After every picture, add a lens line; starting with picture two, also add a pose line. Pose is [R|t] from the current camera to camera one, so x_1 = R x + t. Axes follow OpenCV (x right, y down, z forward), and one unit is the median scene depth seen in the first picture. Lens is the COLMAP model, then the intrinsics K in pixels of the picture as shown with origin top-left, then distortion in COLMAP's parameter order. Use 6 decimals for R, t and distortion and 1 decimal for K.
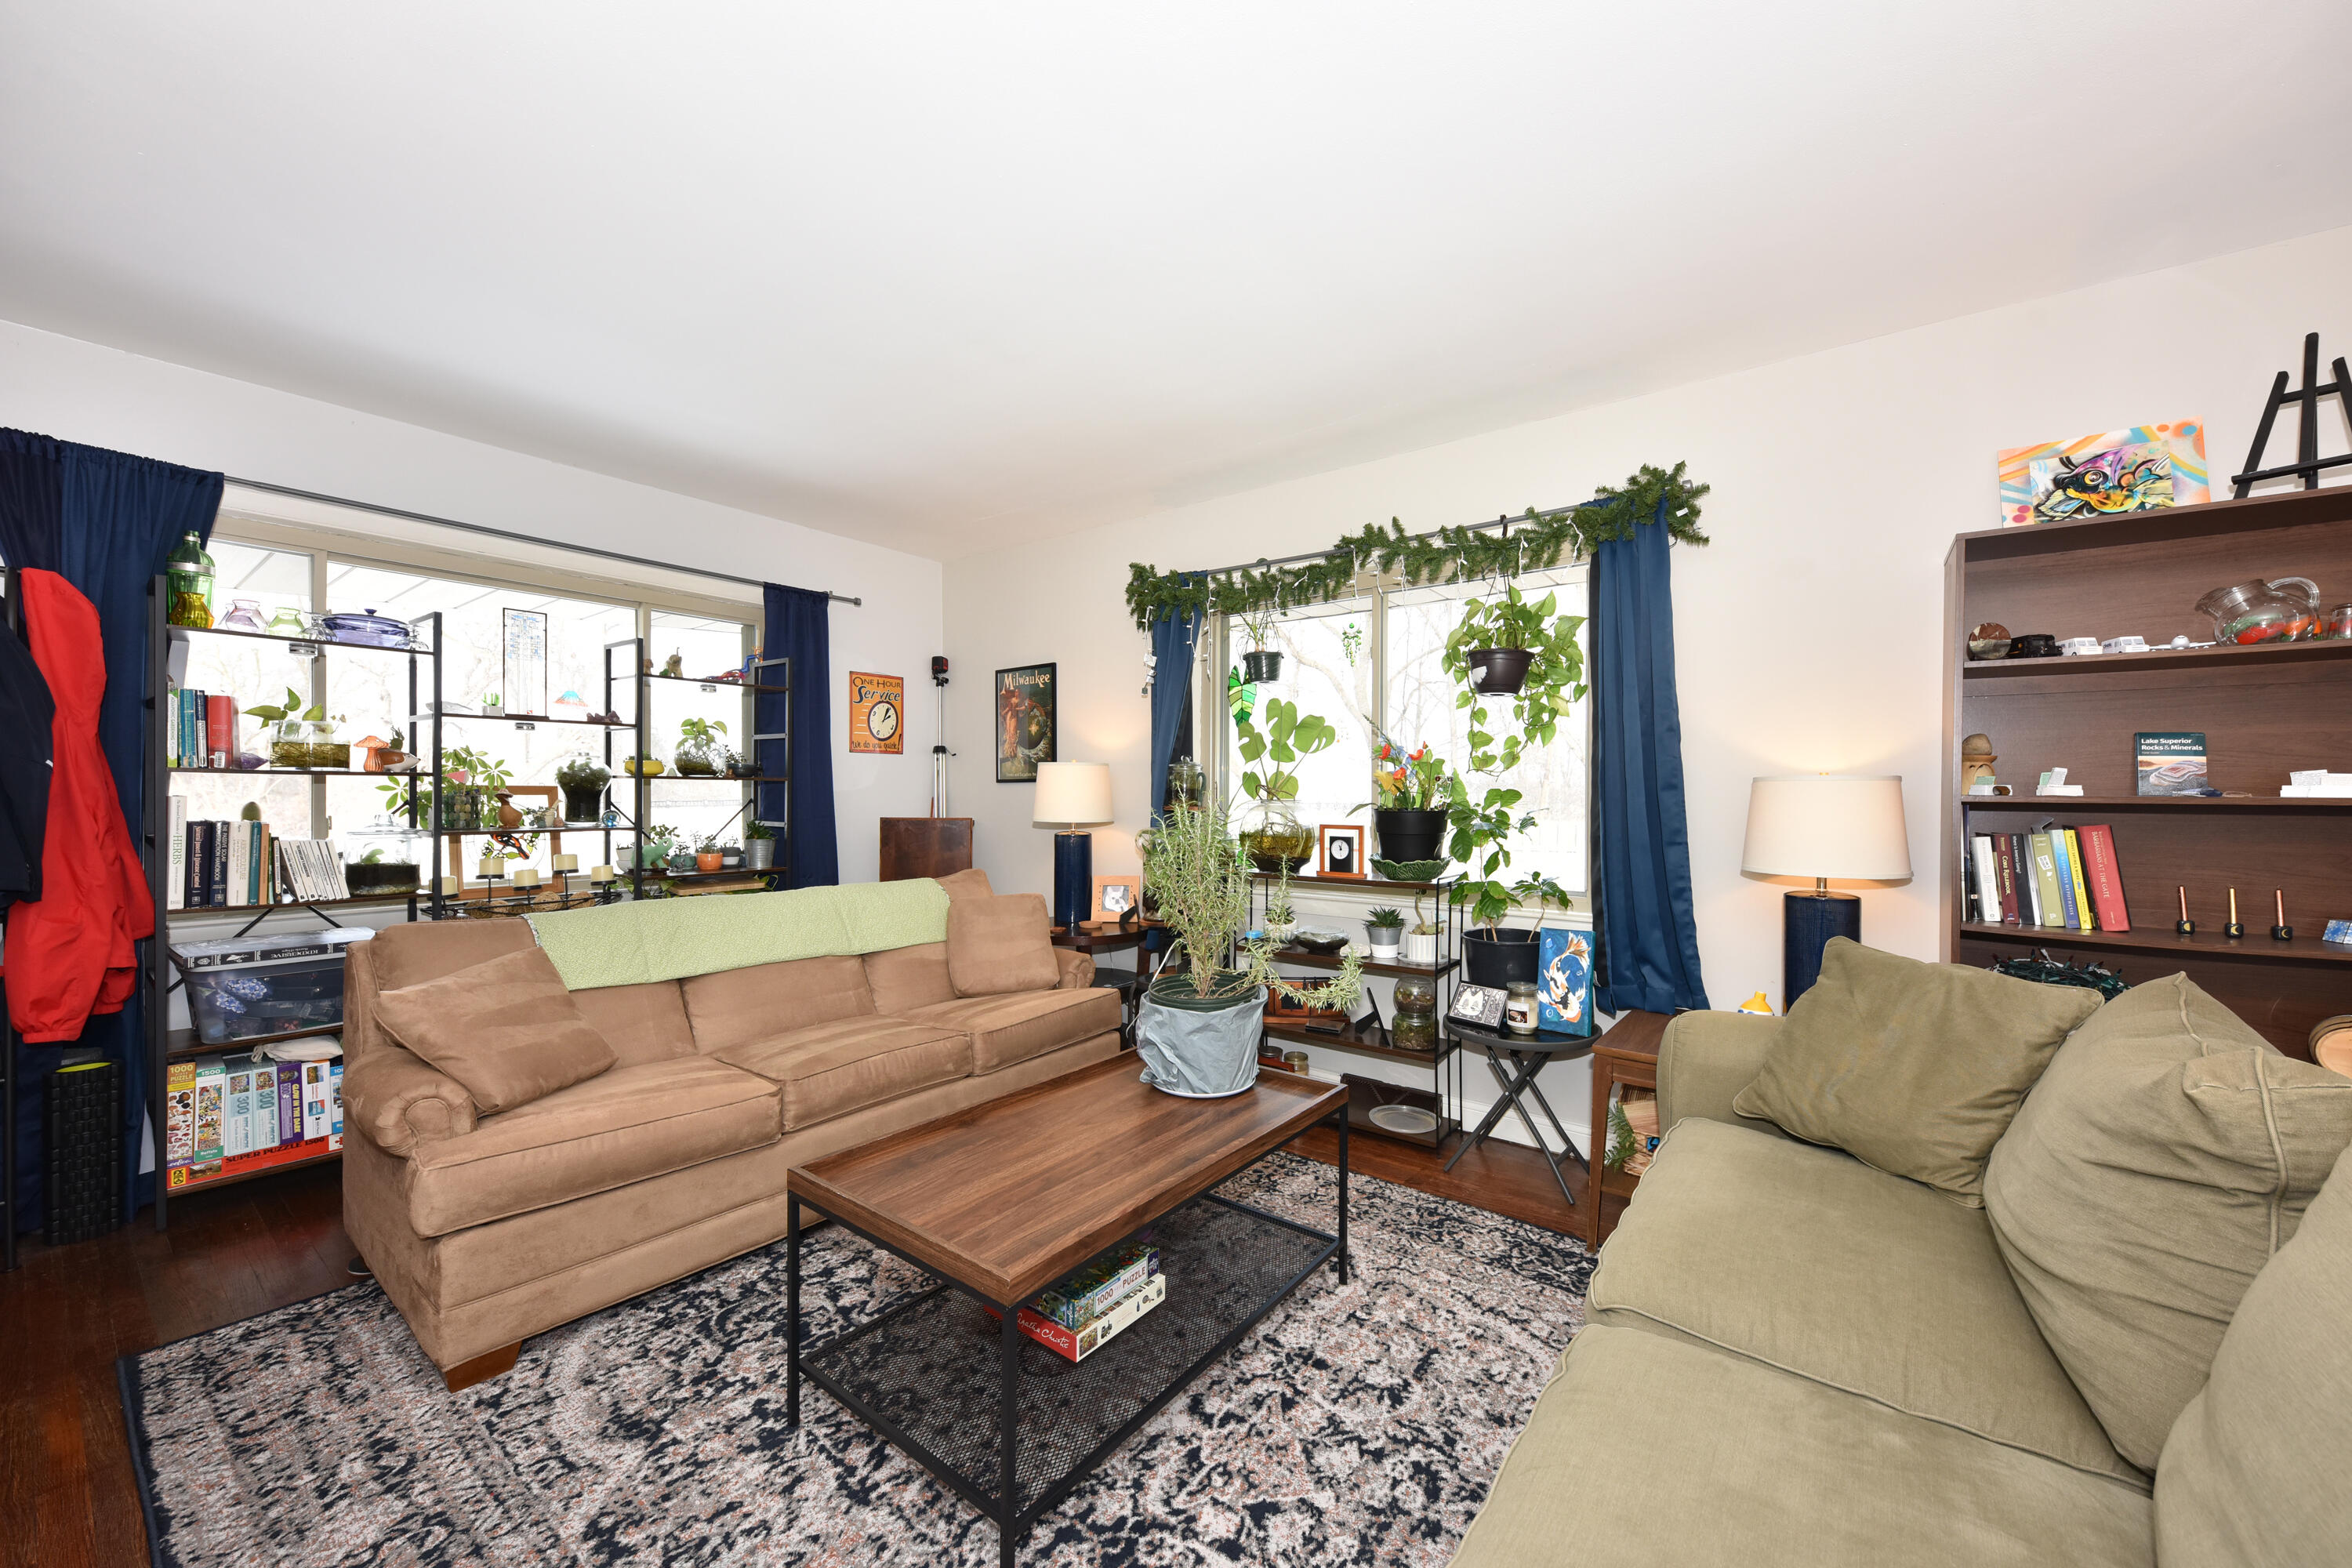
lens RADIAL K [[890.7, 0, 1200.6], [0, 890.7, 786.7], [0, 0, 1]] dist [0.017215, -0.000023]
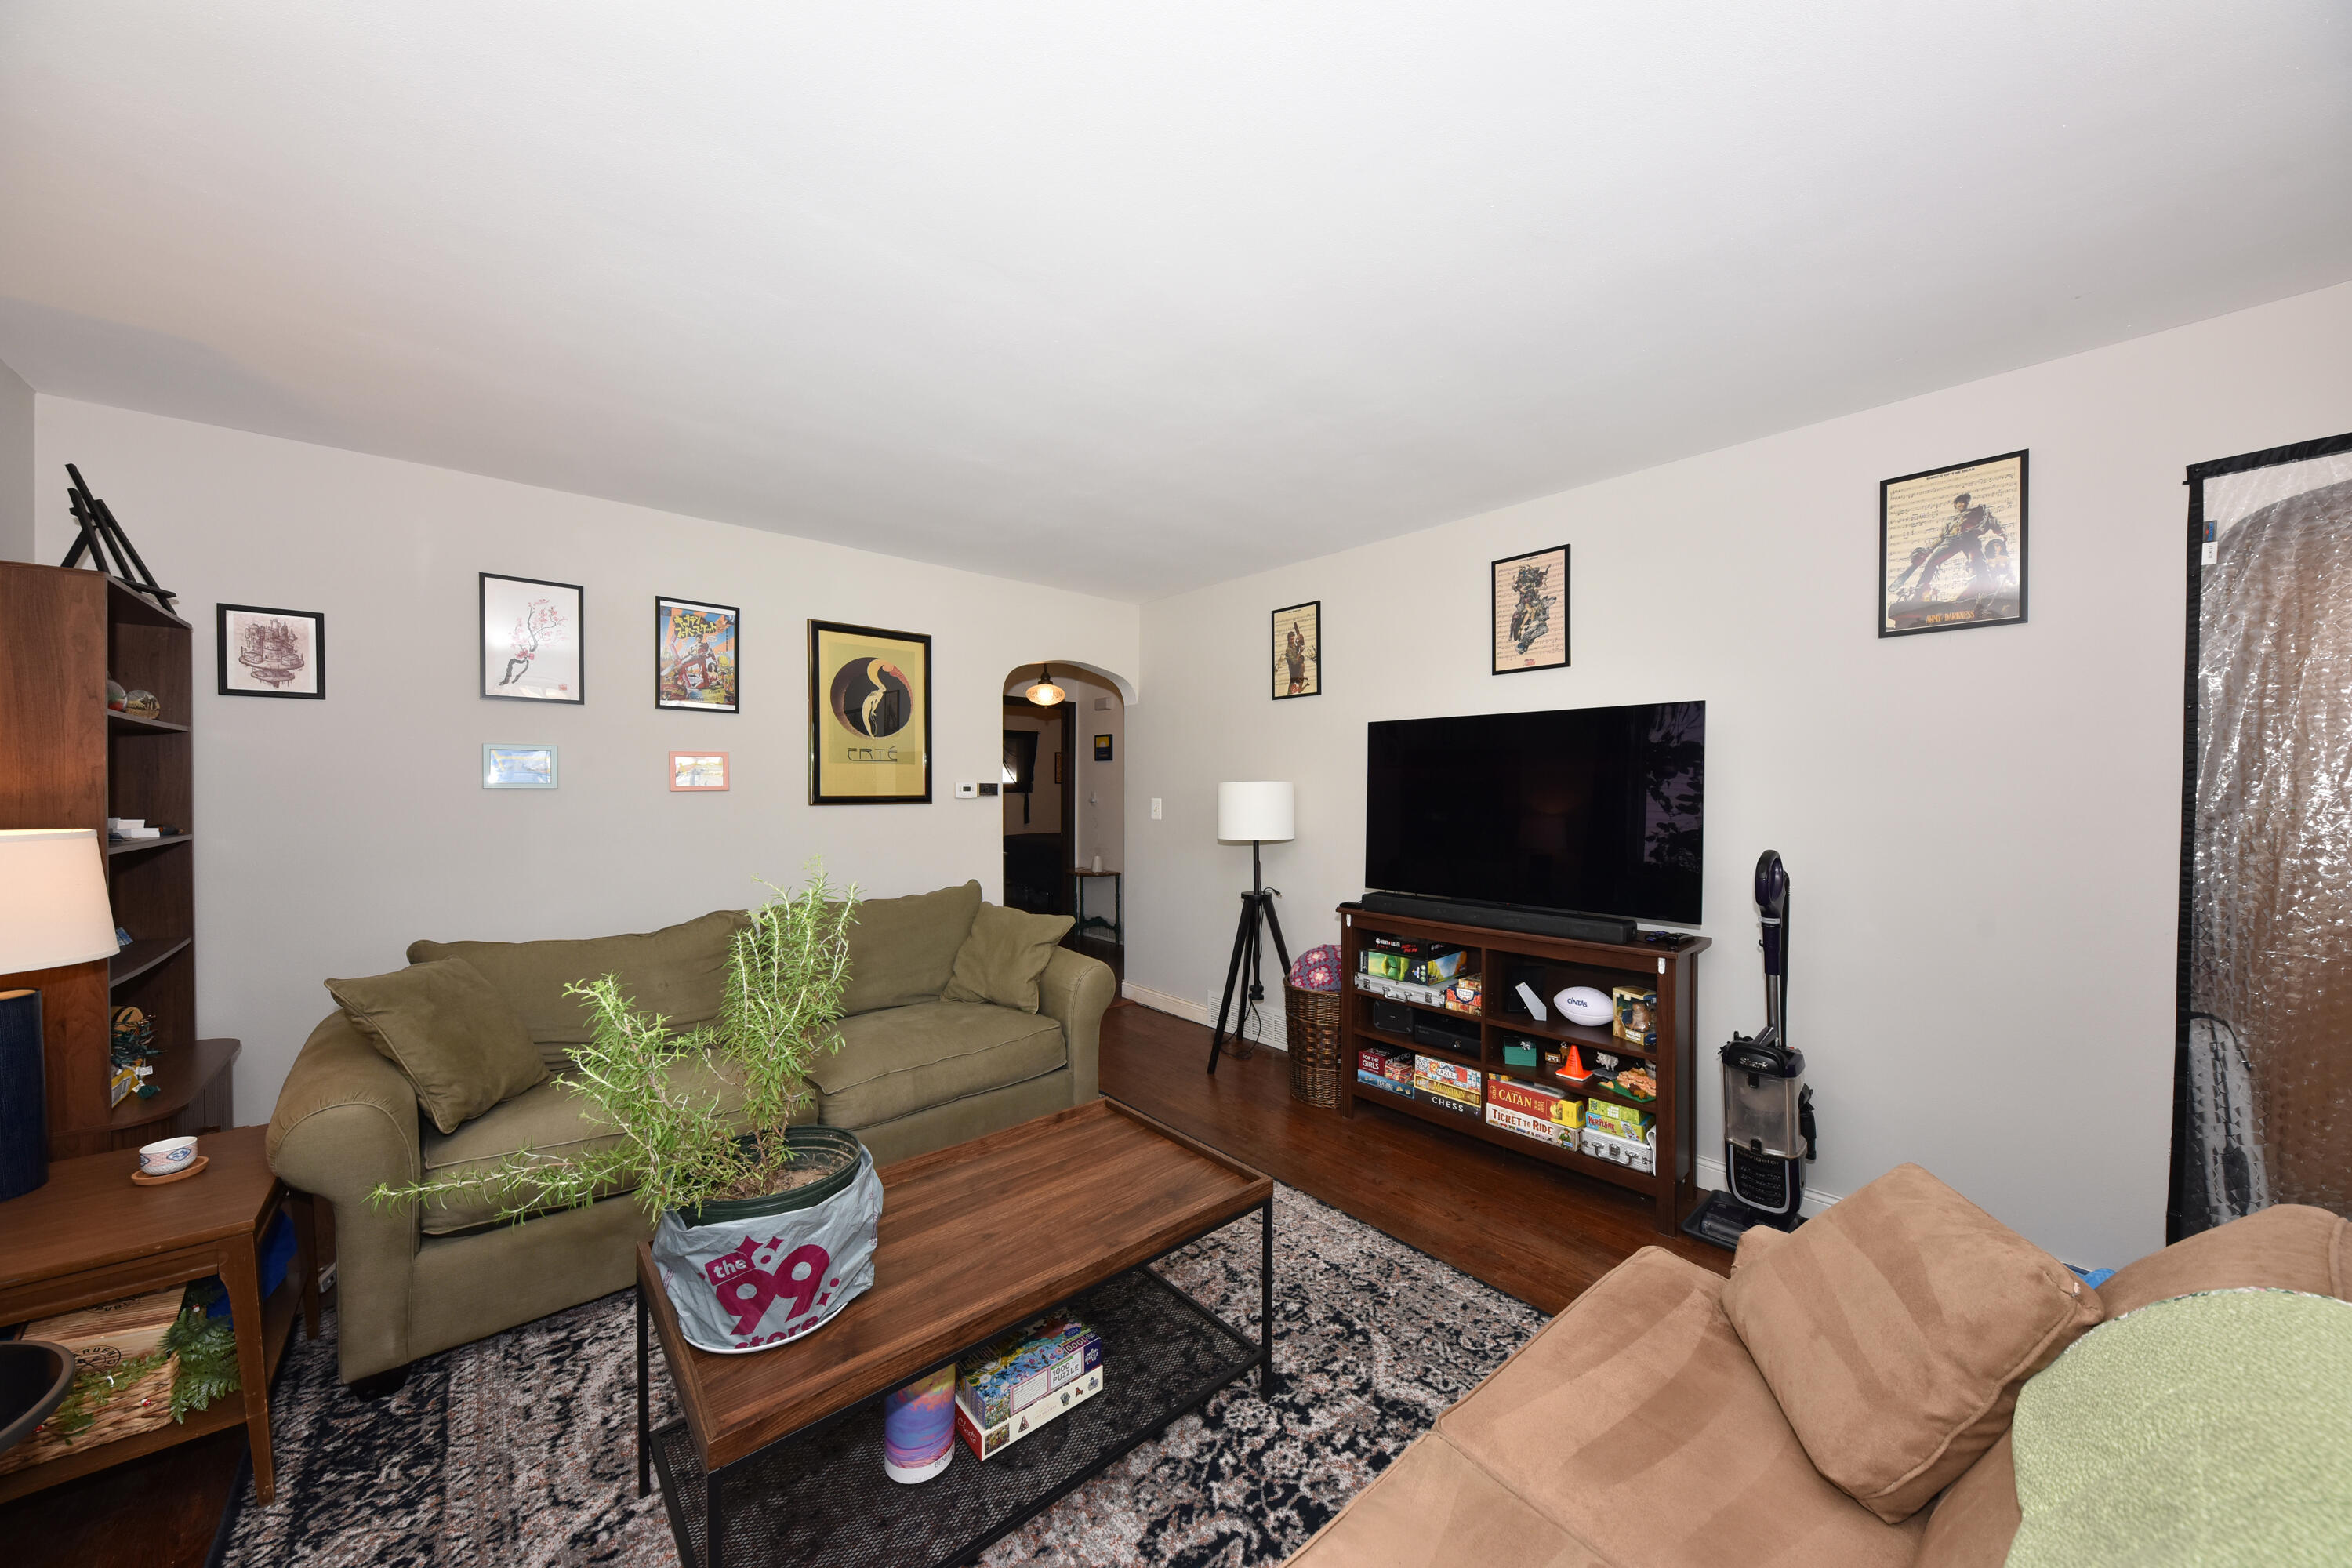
lens RADIAL K [[802.8, 0, 1184.8], [0, 802.8, 787.2], [0, 0, 1]] dist [0.000464, -0.000328]
pose [[-0.977881, -0.000398, 0.209164, -0.480125], [-0.000457, 1.000000, -0.000234, -0.059543], [-0.209164, -0.000324, -0.977881, 1.720472]]
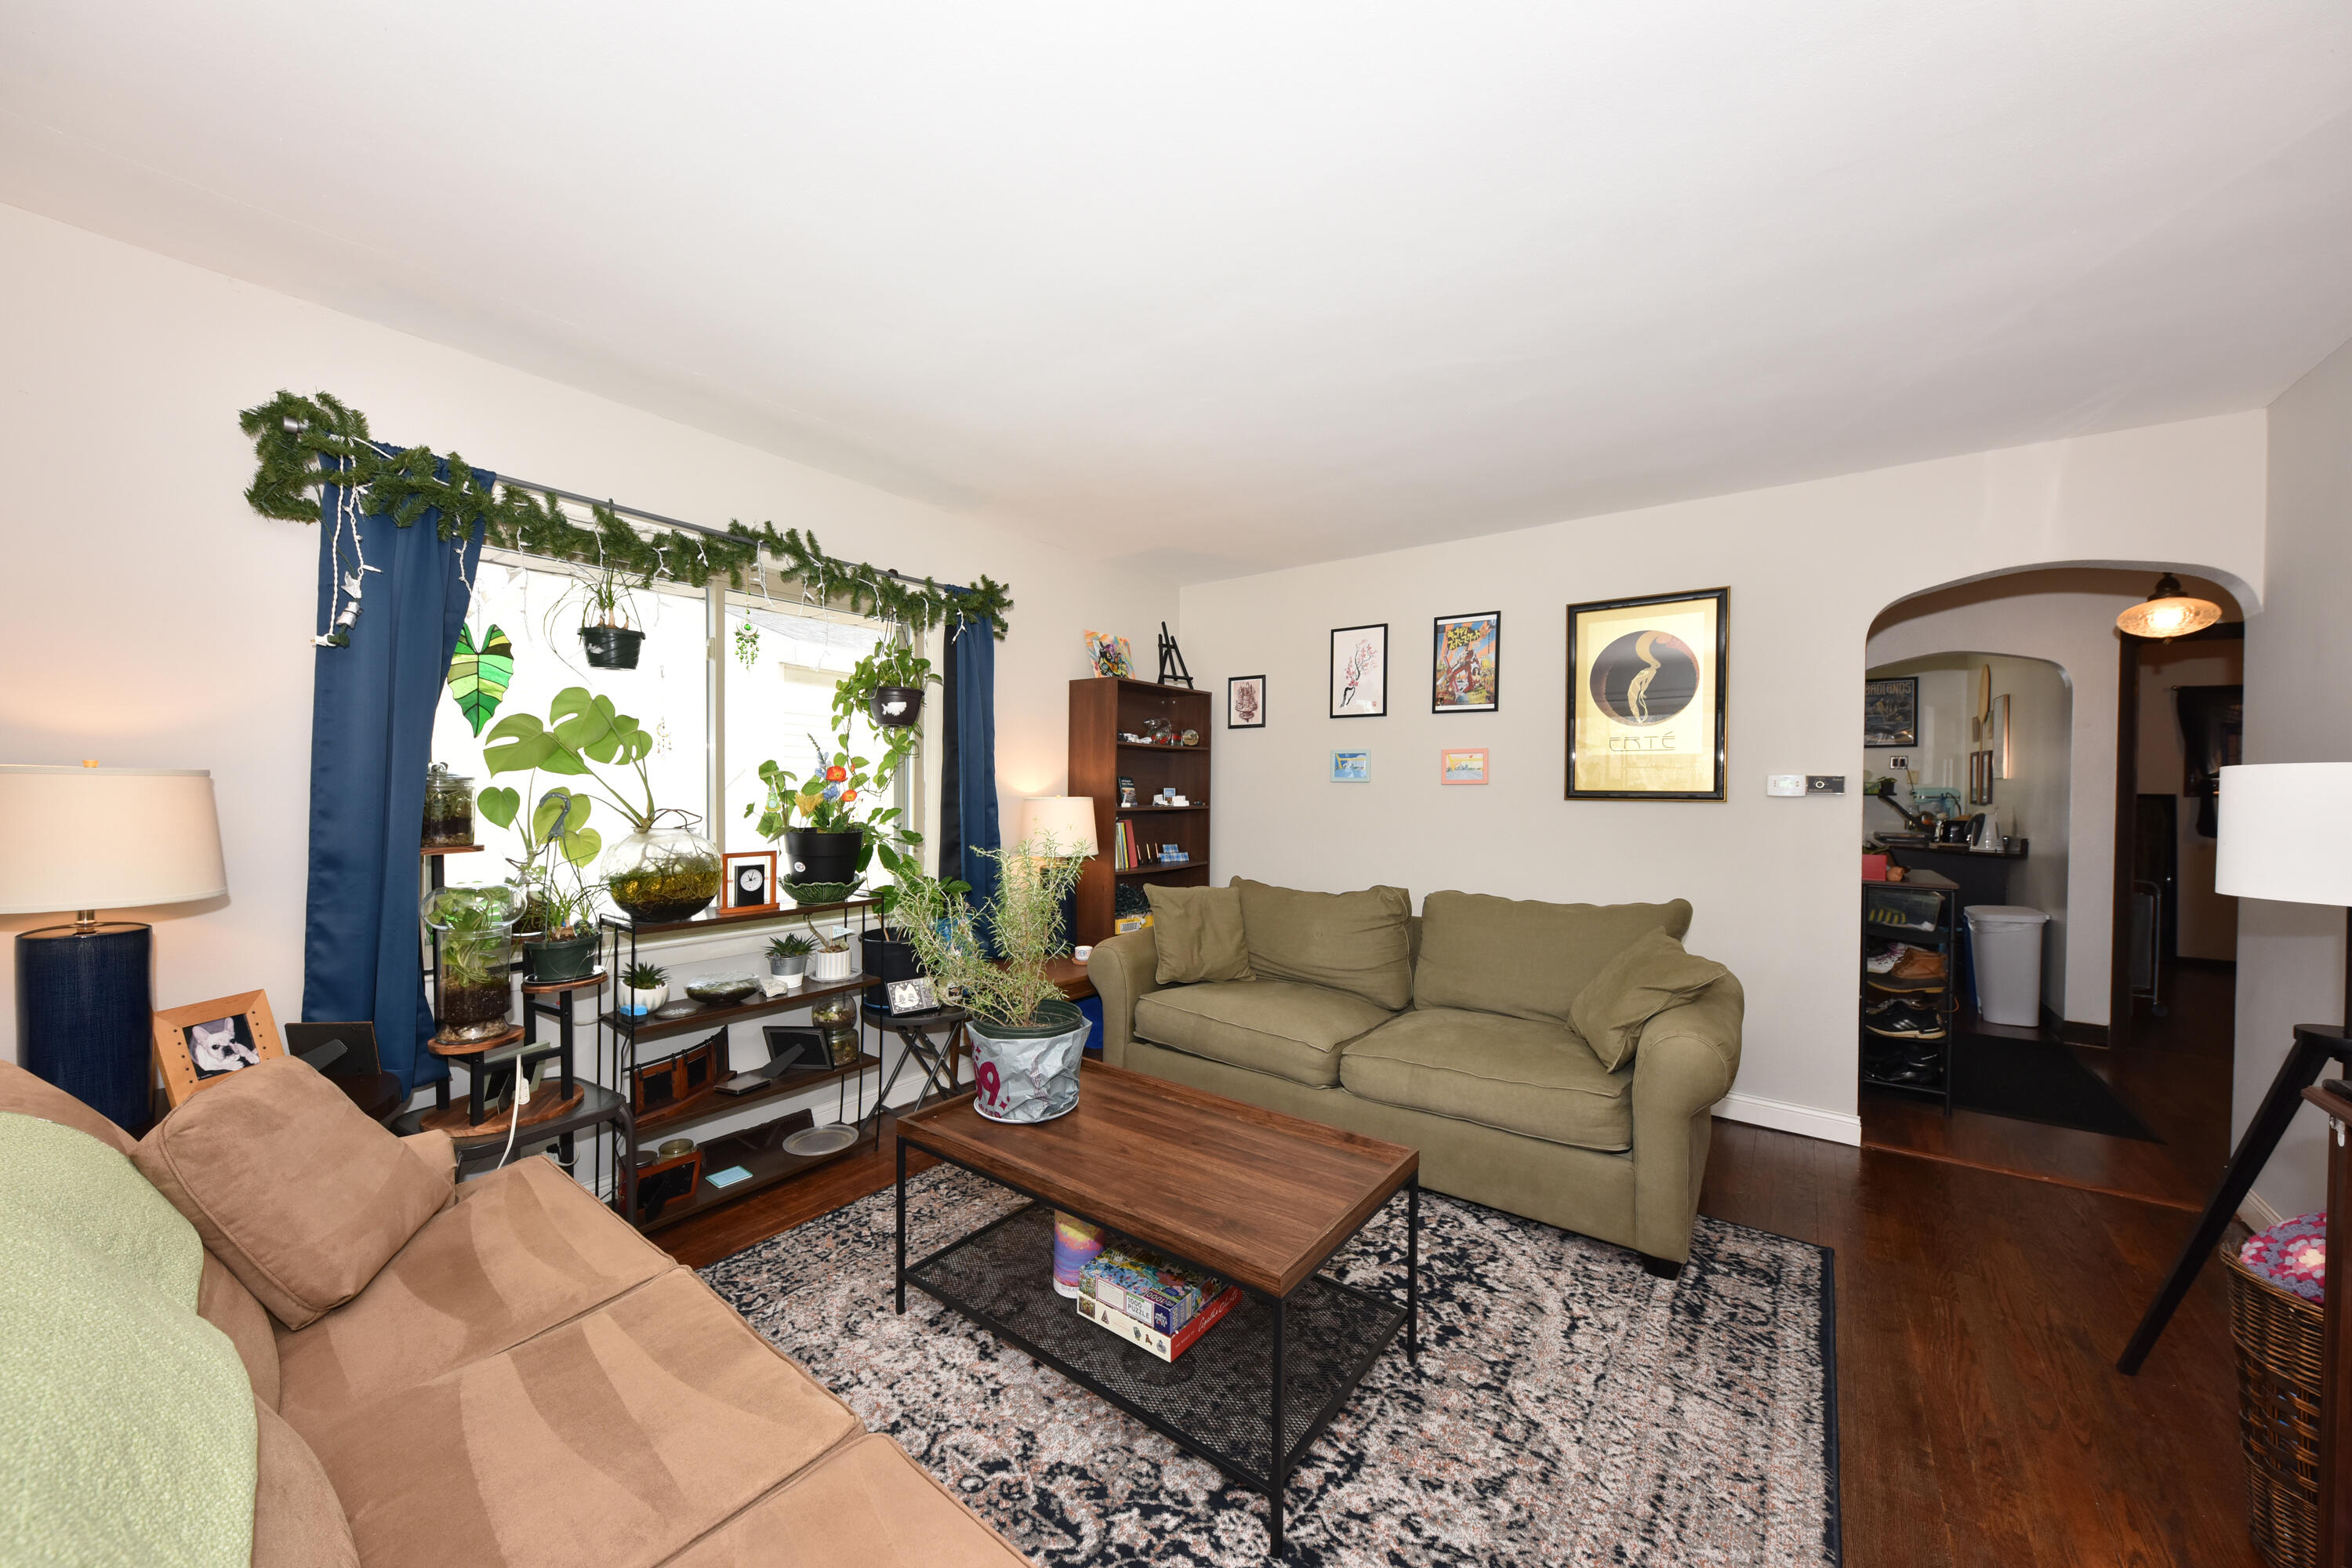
lens RADIAL K [[830.2, 0, 1173.7], [0, 830.2, 789.0], [0, 0, 1]] dist [-0.001353, -0.000157]
pose [[0.002029, -0.001829, 0.999996, -1.077999], [-0.007162, 0.999973, 0.001844, -0.039387], [-0.999972, -0.007166, 0.002016, 0.941116]]
